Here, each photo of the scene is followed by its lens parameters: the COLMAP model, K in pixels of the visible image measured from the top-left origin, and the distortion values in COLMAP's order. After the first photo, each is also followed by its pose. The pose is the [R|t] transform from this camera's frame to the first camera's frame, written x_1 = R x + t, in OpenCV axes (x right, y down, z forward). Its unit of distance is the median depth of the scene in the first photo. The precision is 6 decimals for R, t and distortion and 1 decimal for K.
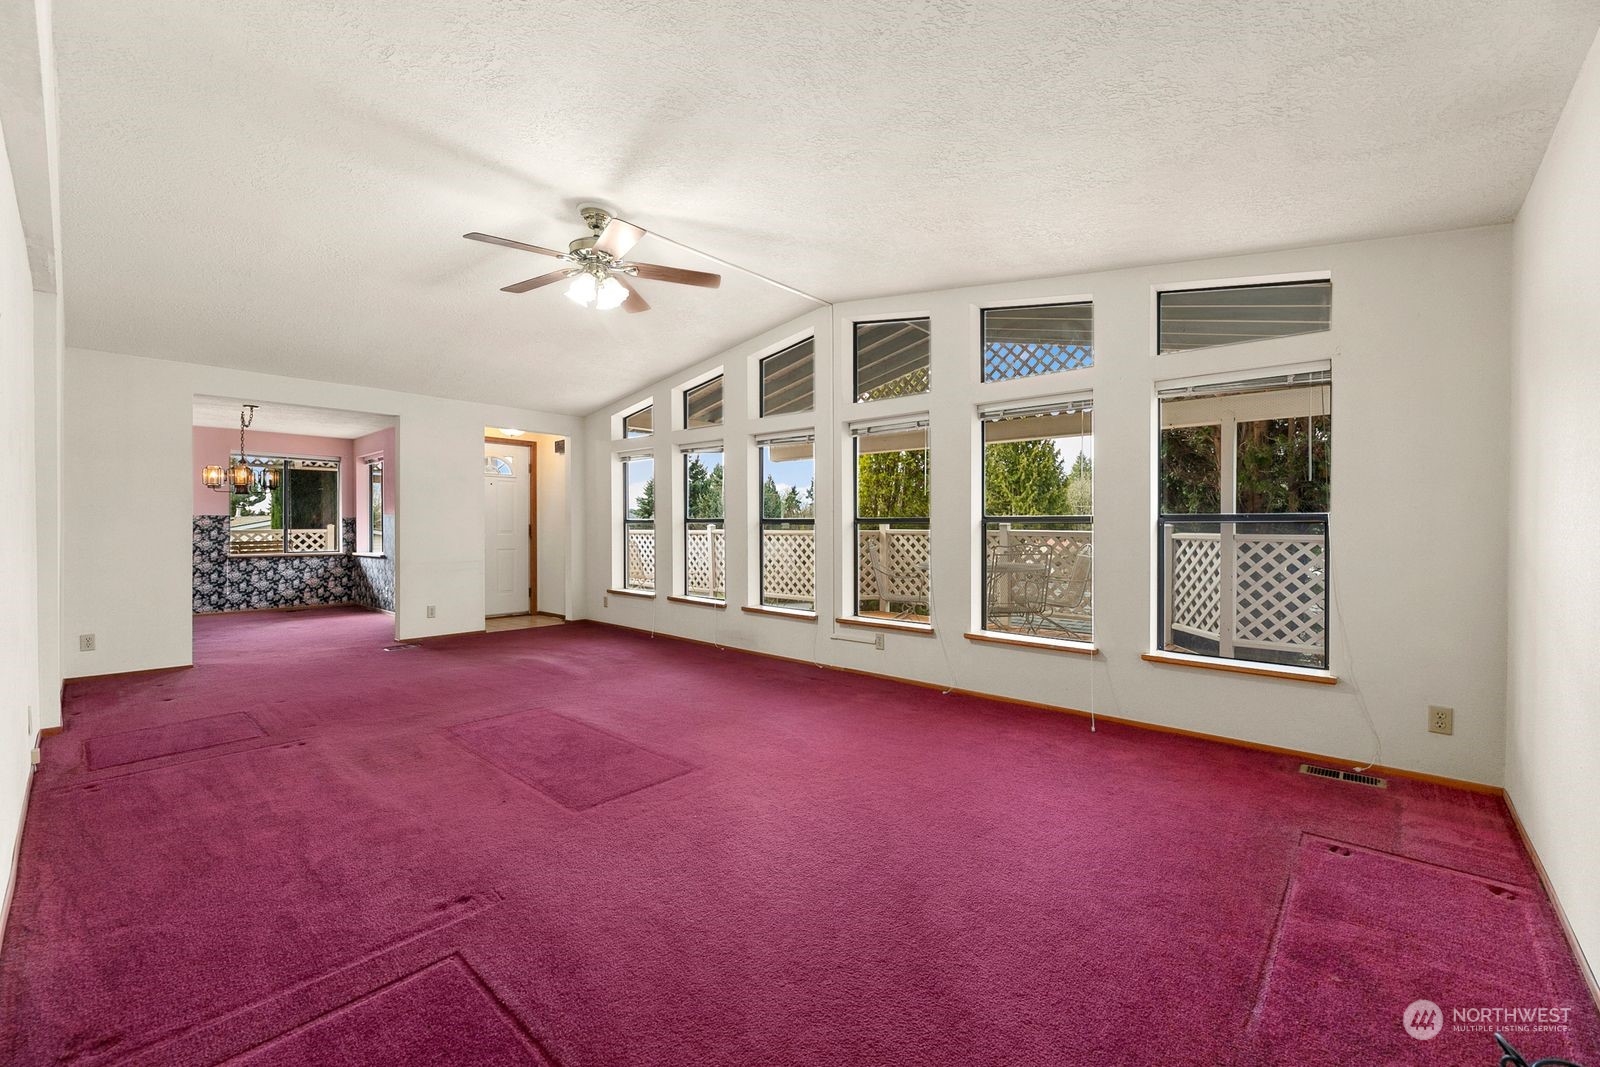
lens RADIAL K [[652.3, 0, 809.8], [0, 652.3, 537.9], [0, 0, 1]] dist [-0.003720, 0.000645]
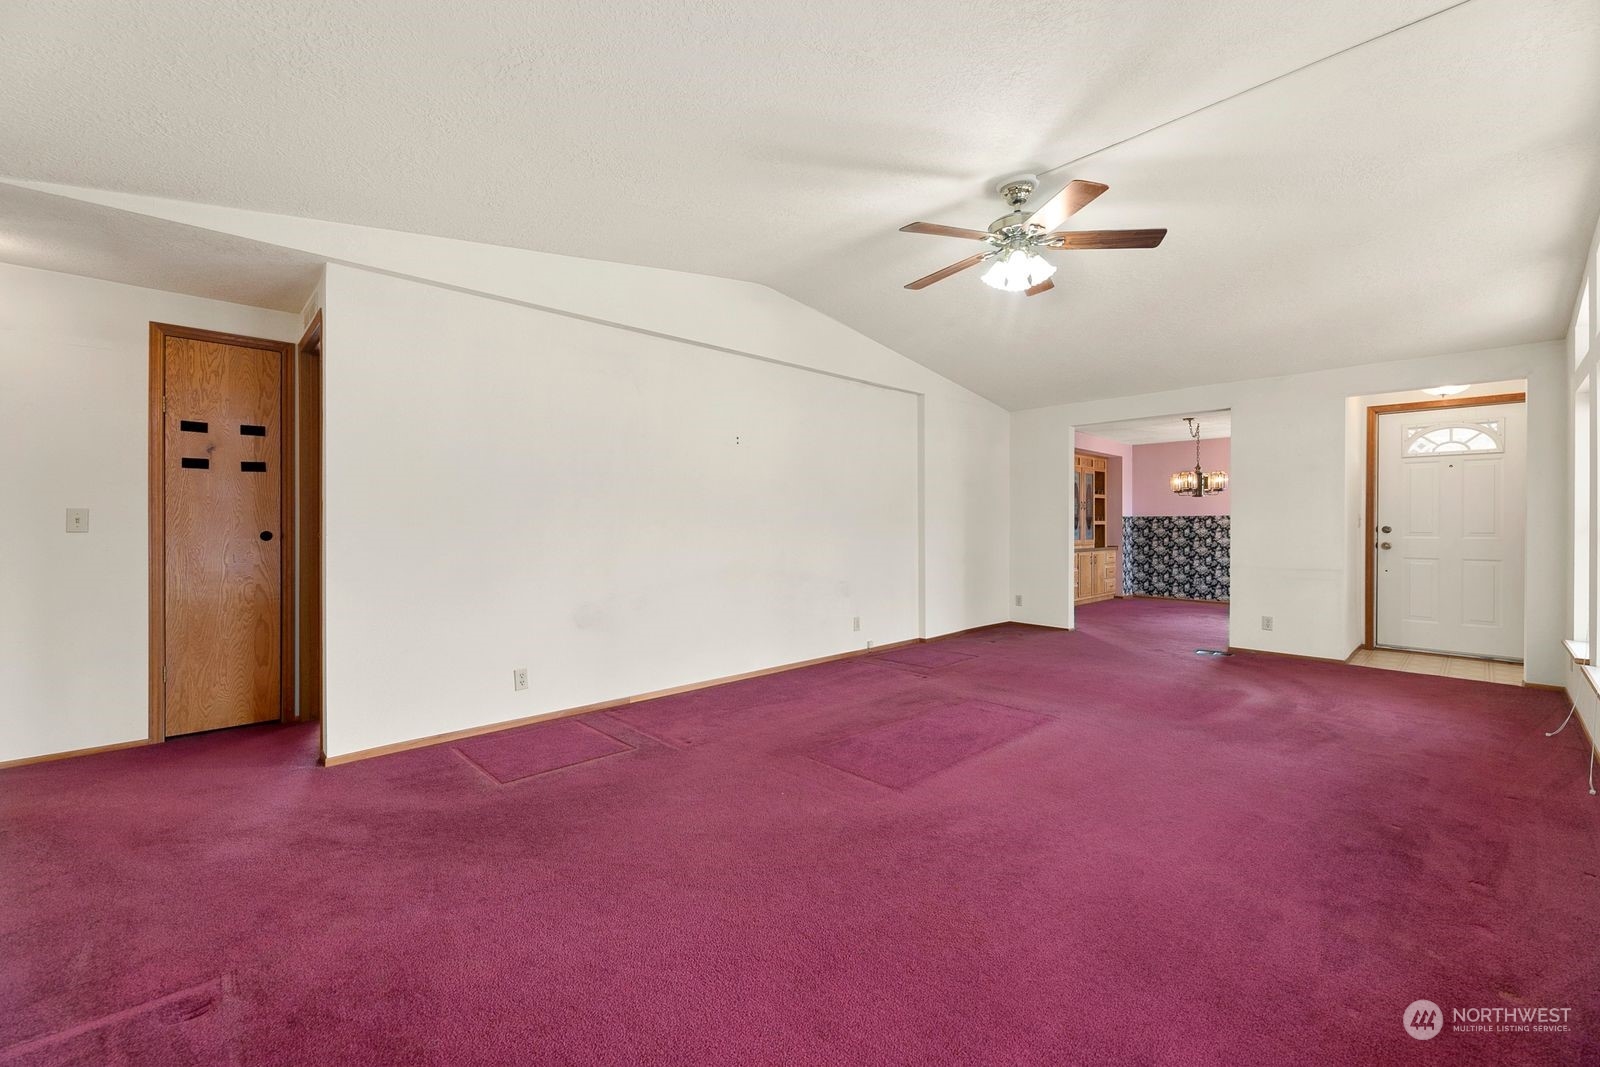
lens RADIAL K [[652.3, 0, 772.4], [0, 652.3, 521.9], [0, 0, 1]] dist [-0.003720, 0.000645]
pose [[-0.115452, -0.004971, -0.993301, 0.432359], [-0.018722, 0.999821, -0.002827, -0.008274], [0.993137, 0.018270, -0.115525, 0.531493]]
